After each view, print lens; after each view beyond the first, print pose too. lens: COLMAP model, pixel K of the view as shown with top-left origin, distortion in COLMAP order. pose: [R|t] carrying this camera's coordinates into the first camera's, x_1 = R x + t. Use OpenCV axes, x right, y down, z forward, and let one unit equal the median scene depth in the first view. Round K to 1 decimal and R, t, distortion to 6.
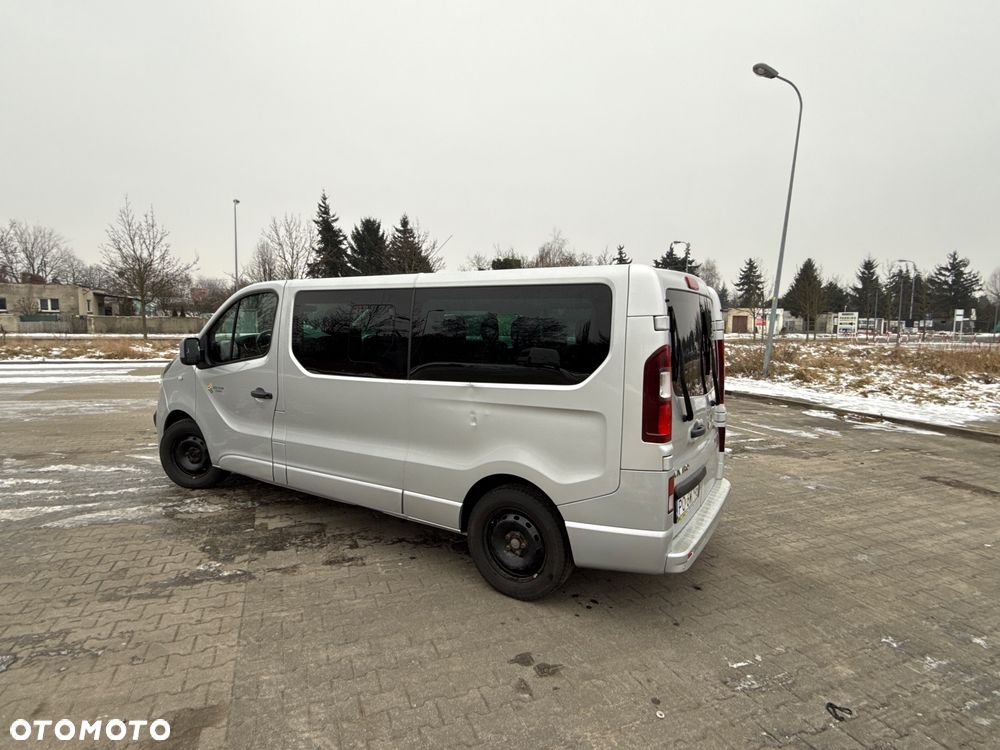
lens RADIAL K [[534.3, 0, 500.9], [0, 534.3, 374.2], [0, 0, 1]] dist [0.000318, -0.000469]
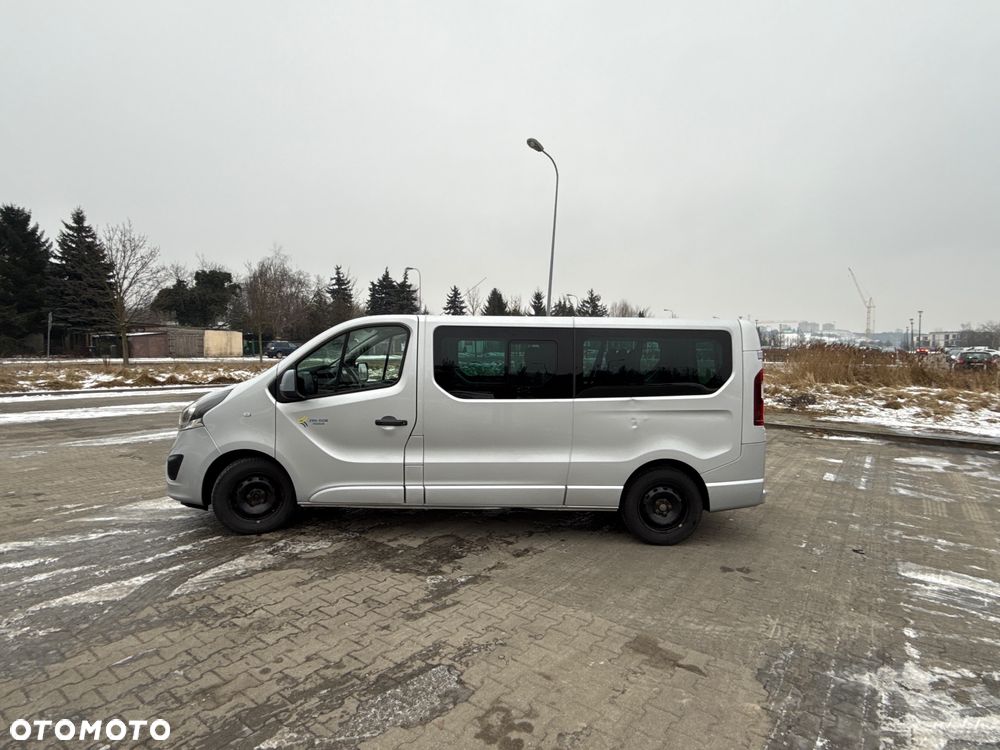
lens RADIAL K [[533.9, 0, 499.5], [0, 533.9, 375.7], [0, 0, 1]] dist [0.000204, -0.000413]
pose [[0.853734, -0.031176, 0.519776, -0.700679], [0.048233, 0.998649, -0.019326, -0.019761], [-0.518471, 0.041570, 0.854084, -0.010166]]
